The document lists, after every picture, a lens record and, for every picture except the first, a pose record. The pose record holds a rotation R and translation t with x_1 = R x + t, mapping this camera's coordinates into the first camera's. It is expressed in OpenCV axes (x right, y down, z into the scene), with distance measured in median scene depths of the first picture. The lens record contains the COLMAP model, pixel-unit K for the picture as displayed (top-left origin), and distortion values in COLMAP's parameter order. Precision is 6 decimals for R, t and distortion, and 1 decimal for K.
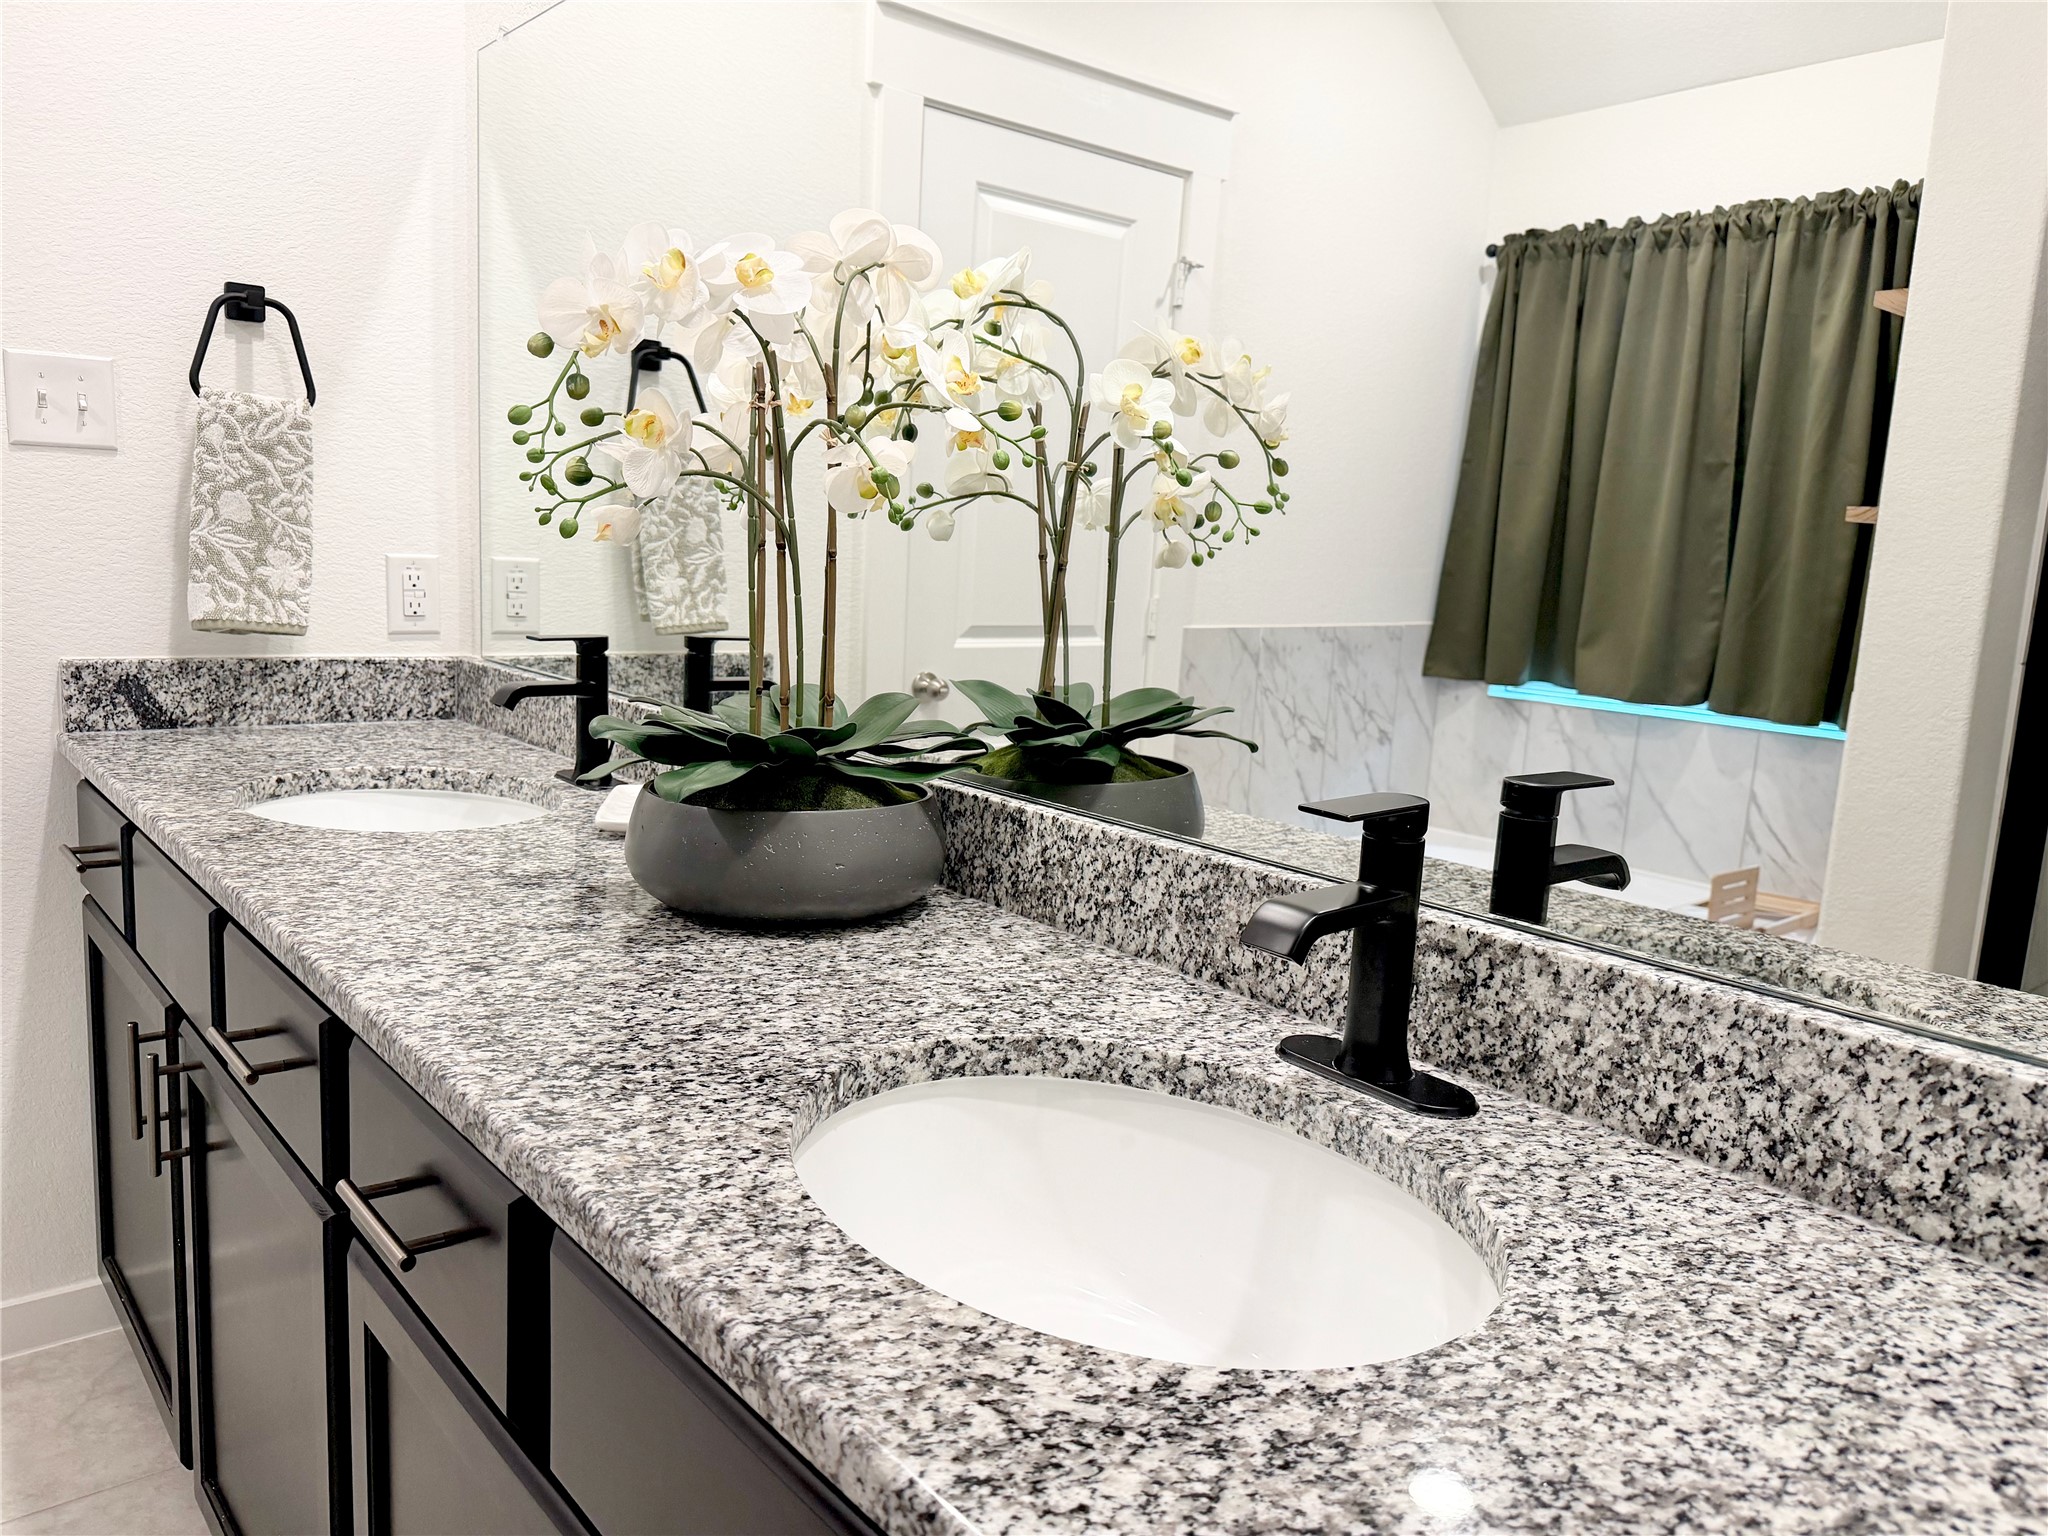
lens RADIAL K [[1437.1, 0, 1010.3], [0, 1437.1, 762.4], [0, 0, 1]] dist [0.037631, -0.055396]
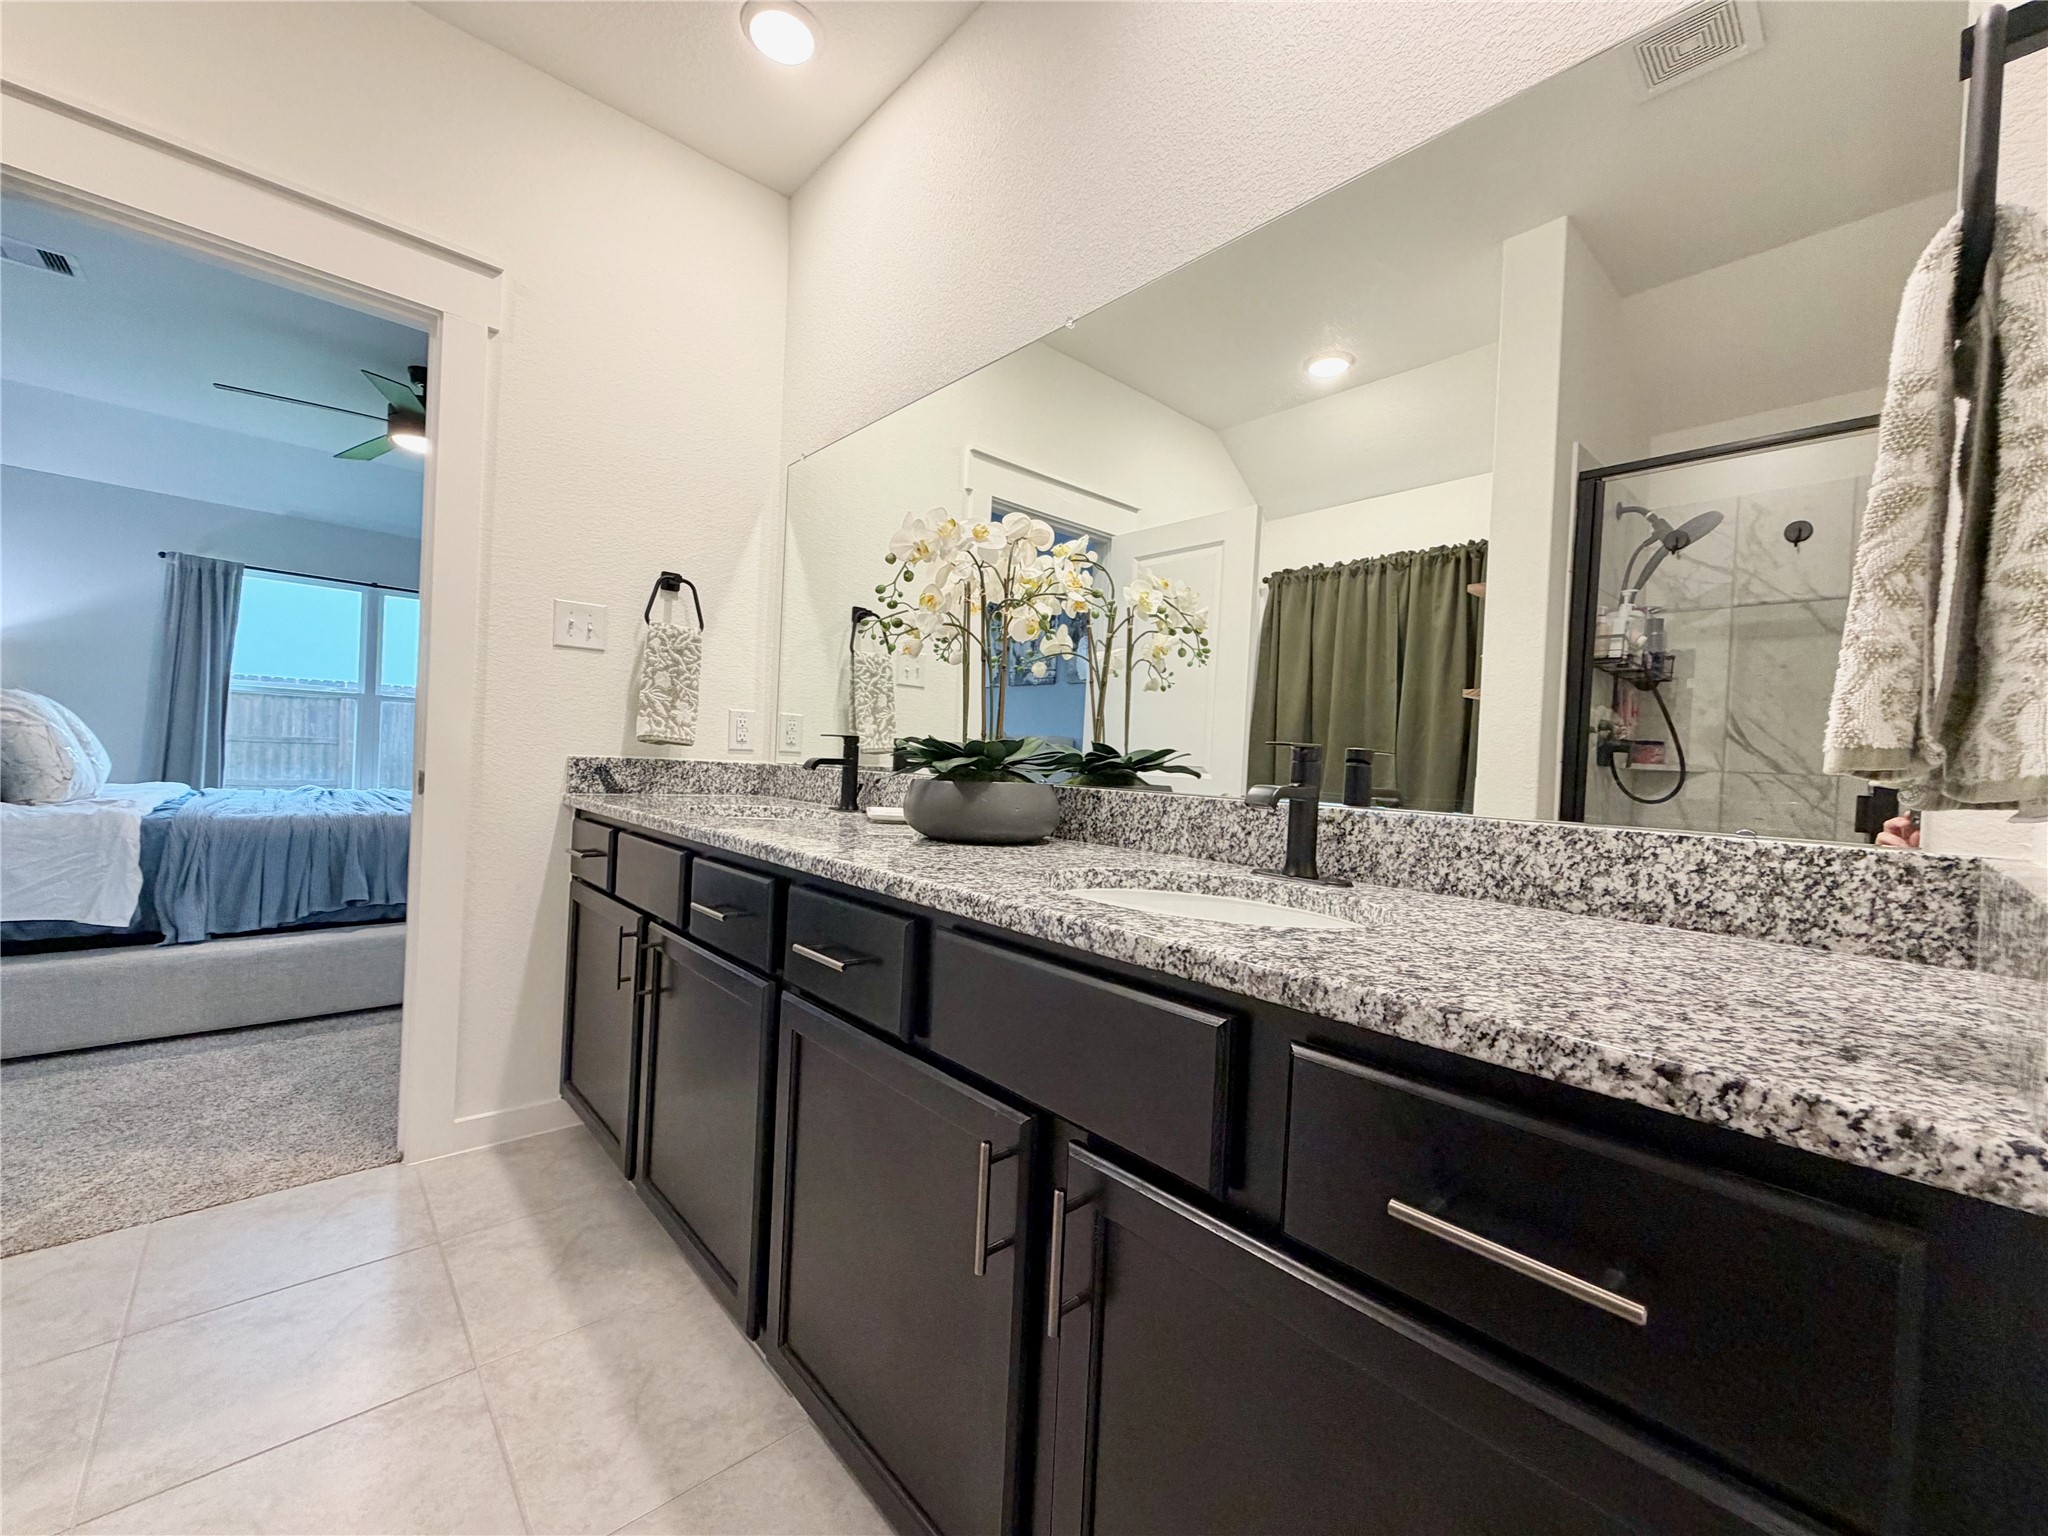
lens RADIAL K [[815.1, 0, 1002.3], [0, 815.1, 770.0], [0, 0, 1]] dist [0.000726, -0.000064]
pose [[0.999629, -0.005694, 0.026618, -0.158861], [0.009530, 0.989192, -0.146313, 0.170963], [-0.025497, 0.146512, 0.988880, -0.139669]]
